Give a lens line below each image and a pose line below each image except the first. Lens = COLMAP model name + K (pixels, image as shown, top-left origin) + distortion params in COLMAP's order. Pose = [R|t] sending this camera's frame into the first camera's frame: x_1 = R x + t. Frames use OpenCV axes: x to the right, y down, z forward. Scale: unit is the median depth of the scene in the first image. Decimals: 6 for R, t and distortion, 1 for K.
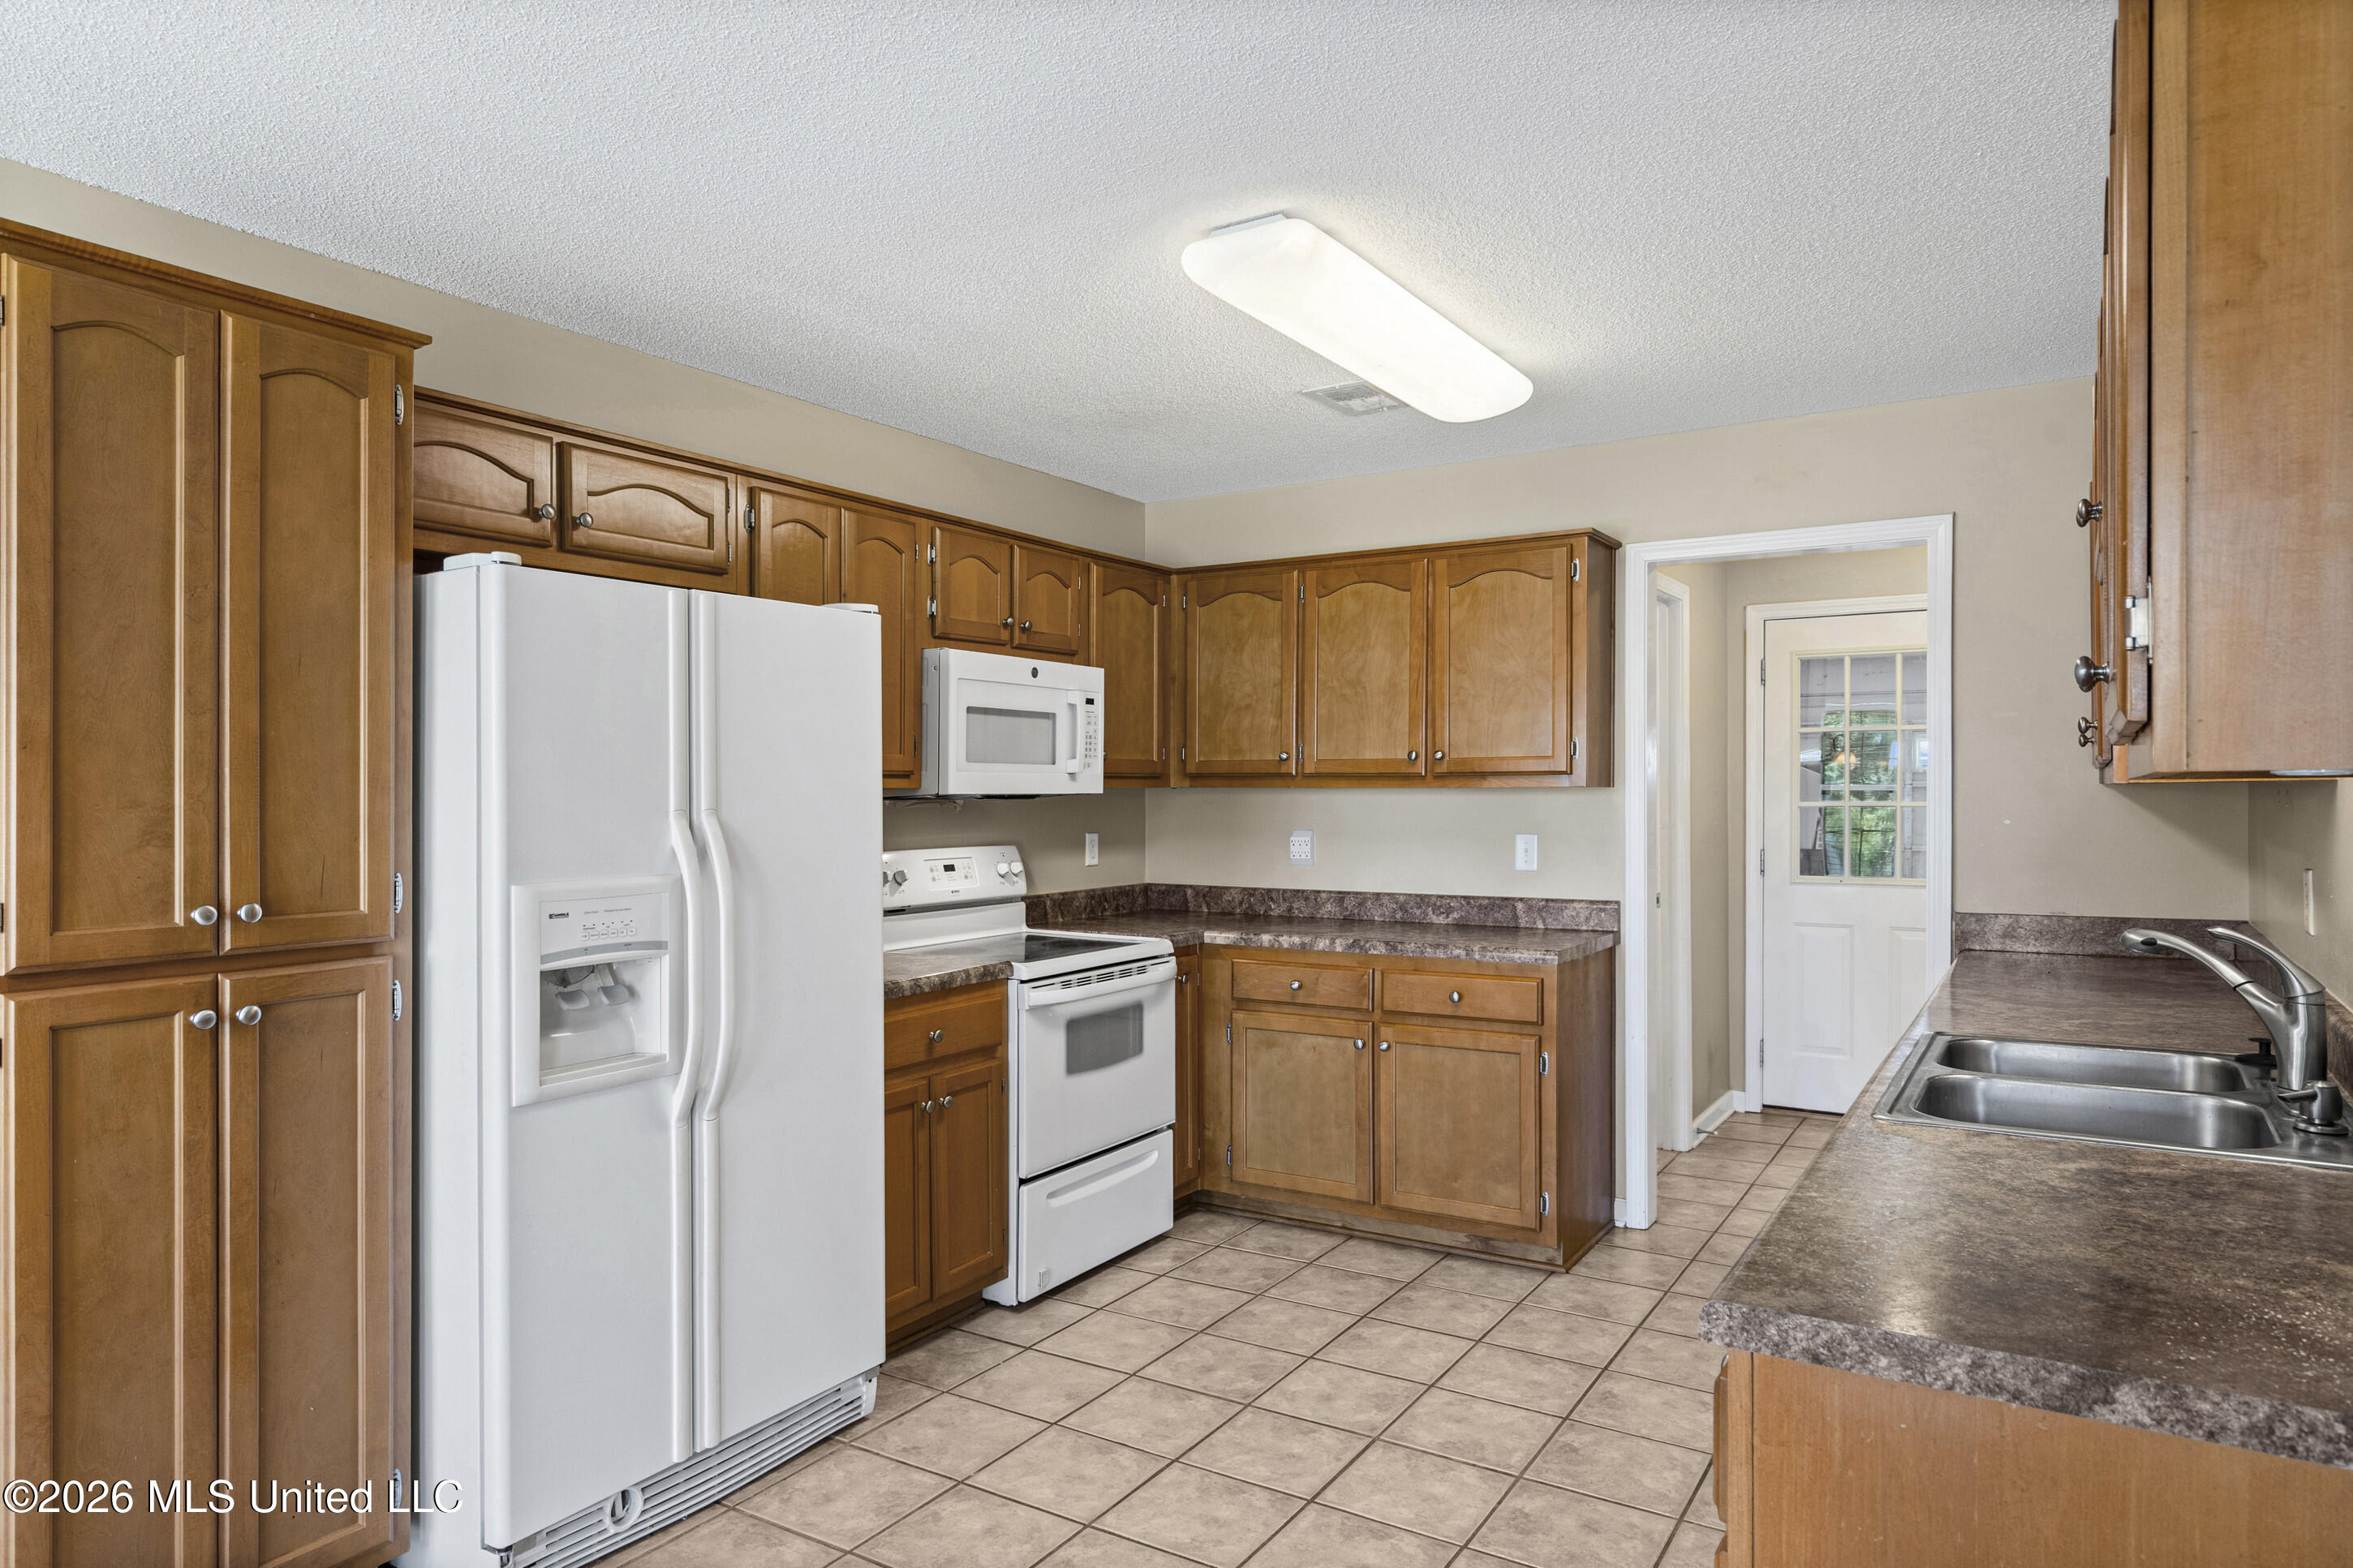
lens RADIAL K [[1431.0, 0, 1147.4], [0, 1431.0, 793.8], [0, 0, 1]] dist [0.010698, -0.002354]
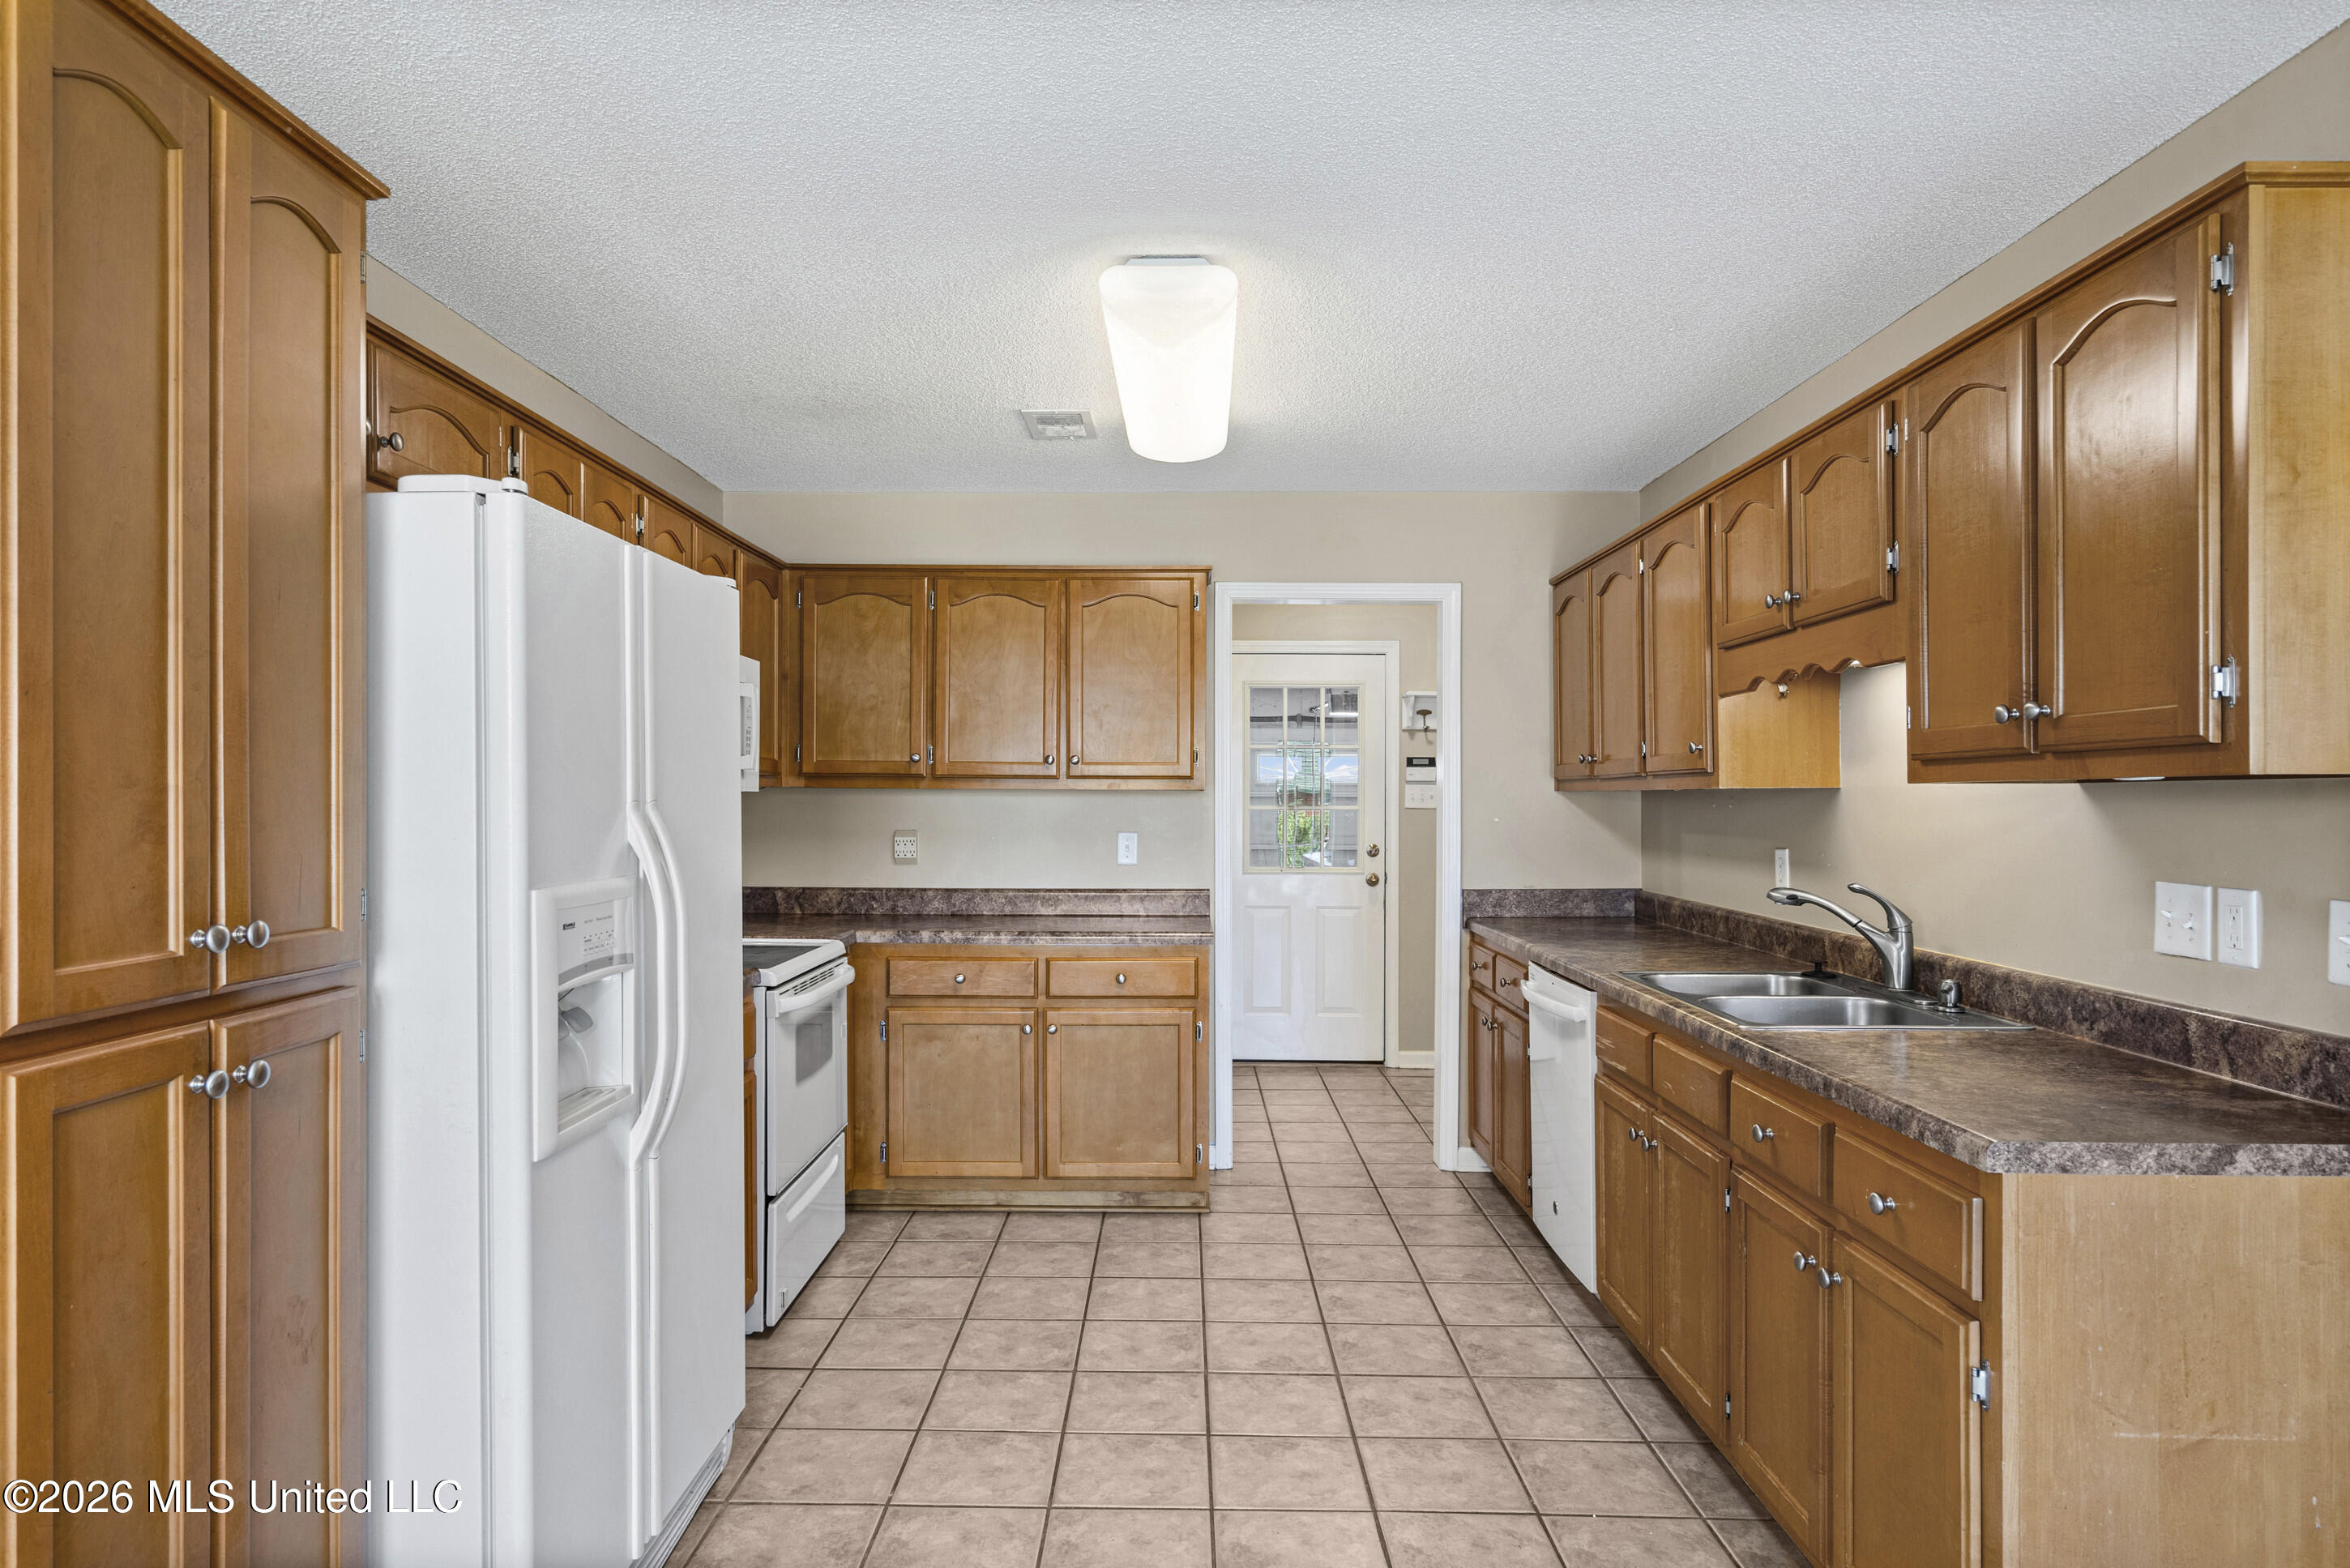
lens RADIAL K [[1368.2, 0, 1155.8], [0, 1368.2, 801.7], [0, 0, 1]] dist [0.000043, 0.006568]
pose [[0.849535, 0.006591, 0.527490, -0.493633], [-0.006292, 0.999977, -0.002362, 0.011662], [-0.527494, -0.001313, 0.849558, 0.137410]]
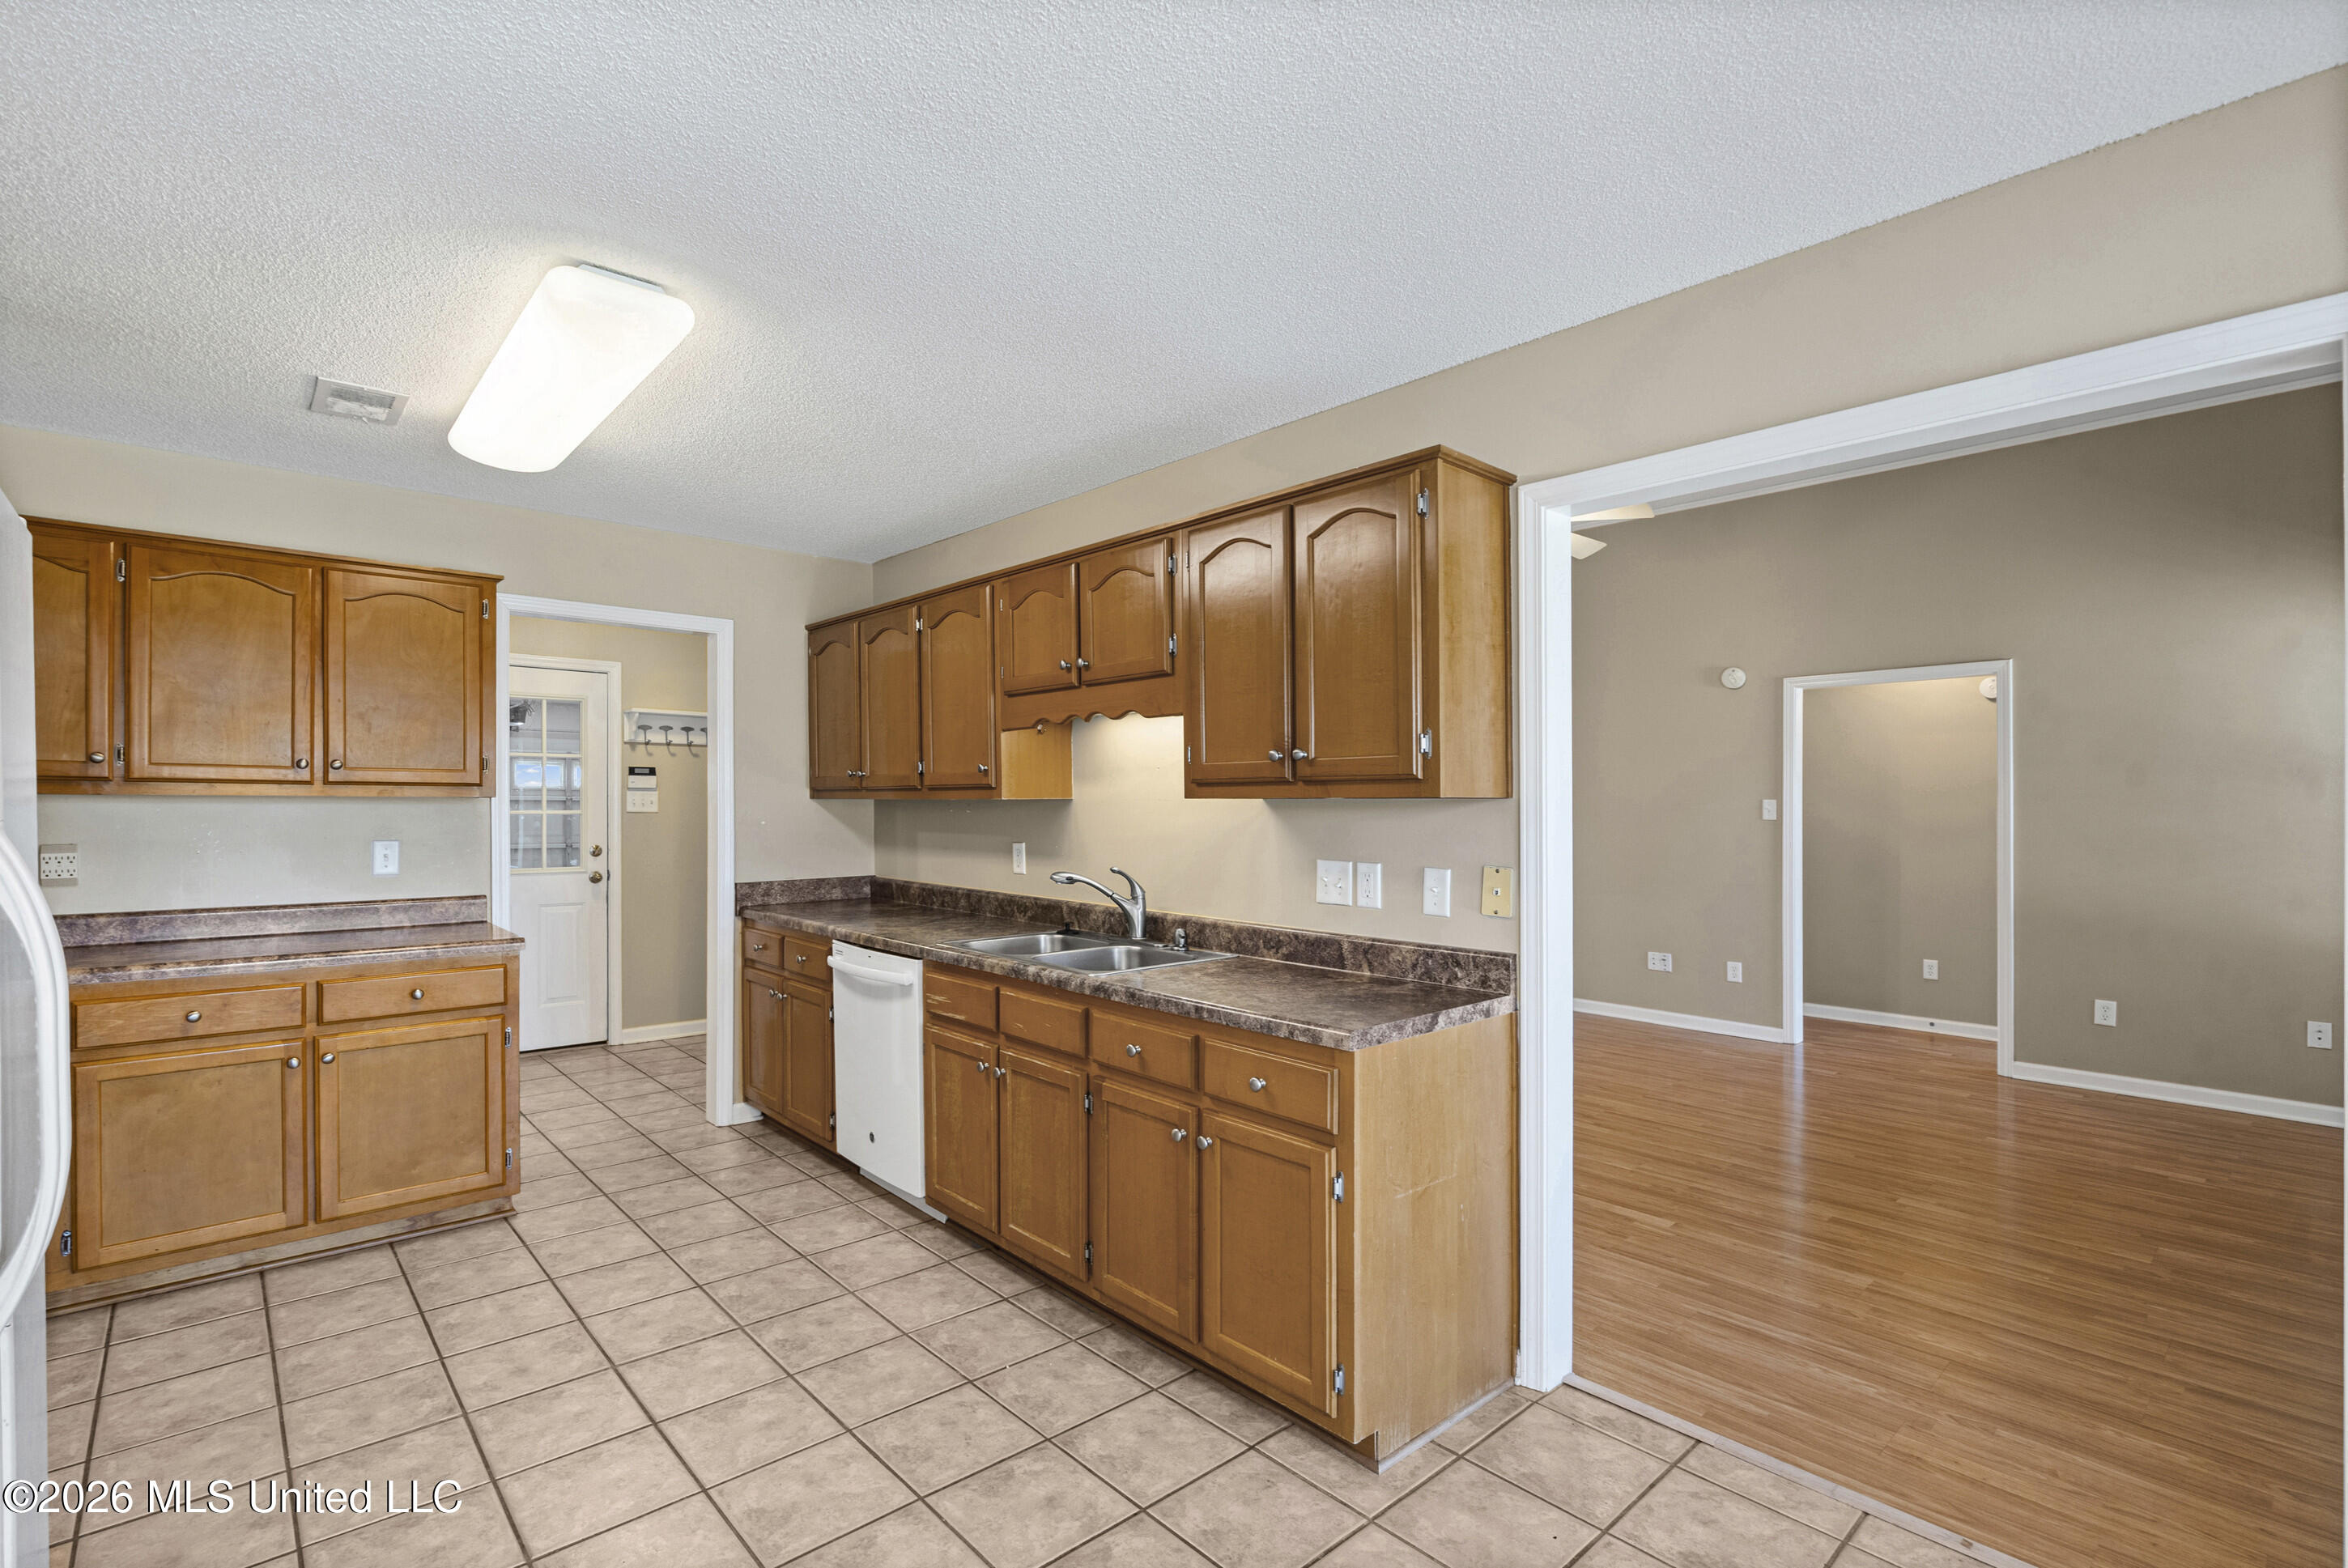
lens RADIAL K [[1079.2, 0, 1141.6], [0, 1079.2, 802.8], [0, 0, 1]] dist [-0.004097, 0.002104]
pose [[0.271769, 0.006062, 0.962343, -0.629601], [-0.003558, 0.999980, -0.005294, 0.003719], [-0.962356, -0.001985, 0.271785, 0.412223]]
